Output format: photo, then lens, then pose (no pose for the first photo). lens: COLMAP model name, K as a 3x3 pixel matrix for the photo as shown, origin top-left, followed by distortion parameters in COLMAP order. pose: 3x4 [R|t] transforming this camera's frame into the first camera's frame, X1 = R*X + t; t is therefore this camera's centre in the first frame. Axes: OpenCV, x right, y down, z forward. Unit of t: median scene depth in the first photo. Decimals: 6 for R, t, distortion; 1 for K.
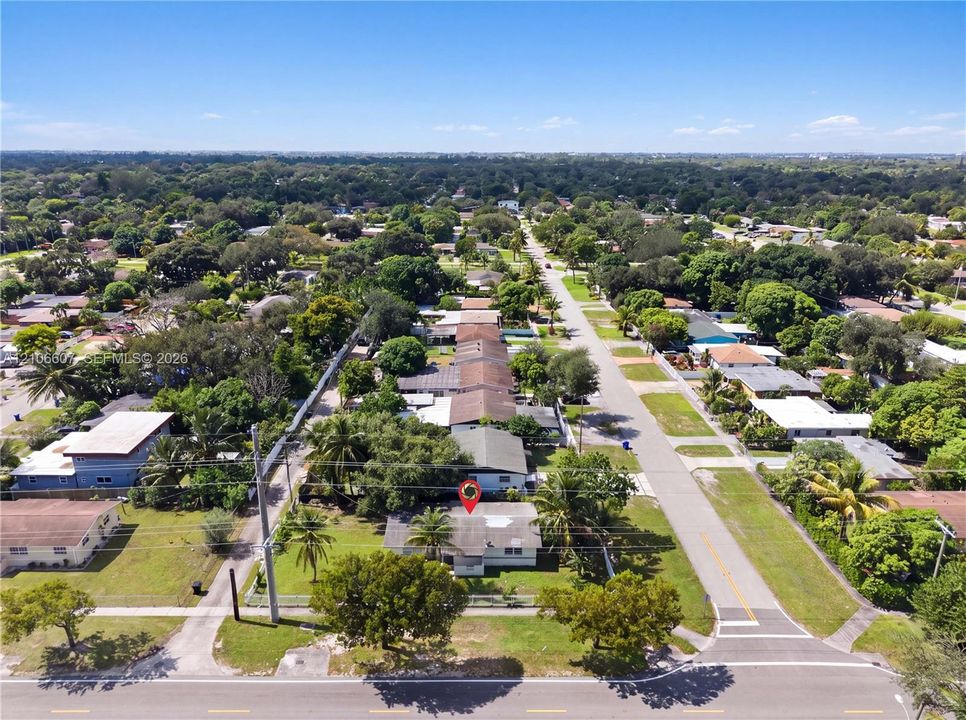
lens RADIAL K [[649.2, 0, 483.0], [0, 649.2, 360.0], [0, 0, 1]] dist [0.004665, 0.001260]
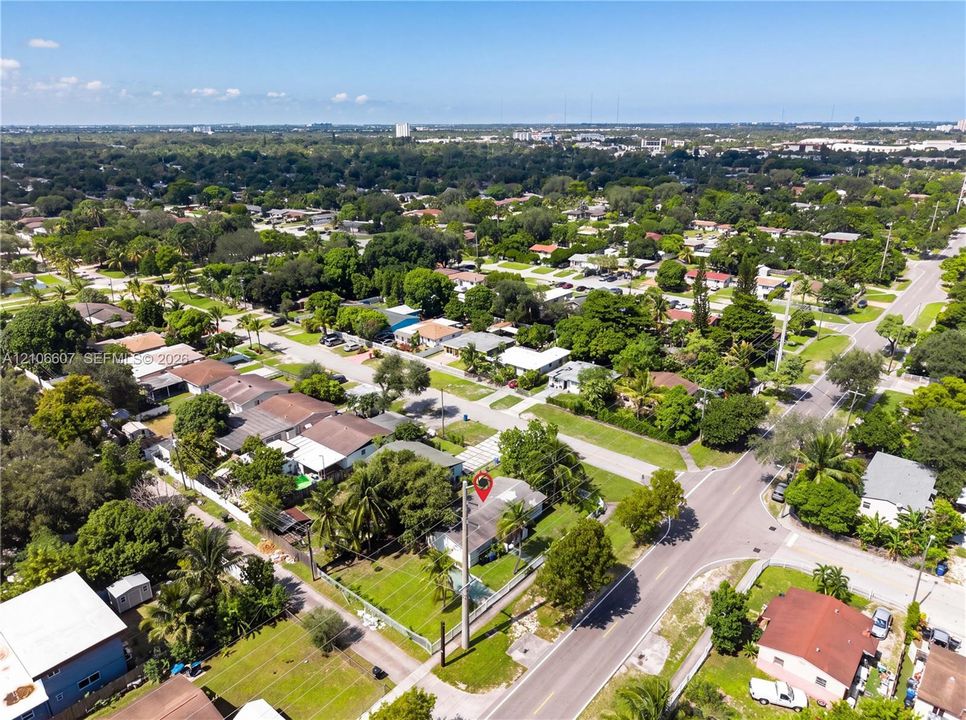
lens RADIAL K [[649.2, 0, 483.0], [0, 649.2, 360.0], [0, 0, 1]] dist [0.004665, 0.001260]
pose [[0.648396, -0.262637, 0.714566, -0.598087], [0.236716, 0.961635, 0.138651, -0.136256], [-0.723567, 0.079248, 0.685690, 0.108116]]
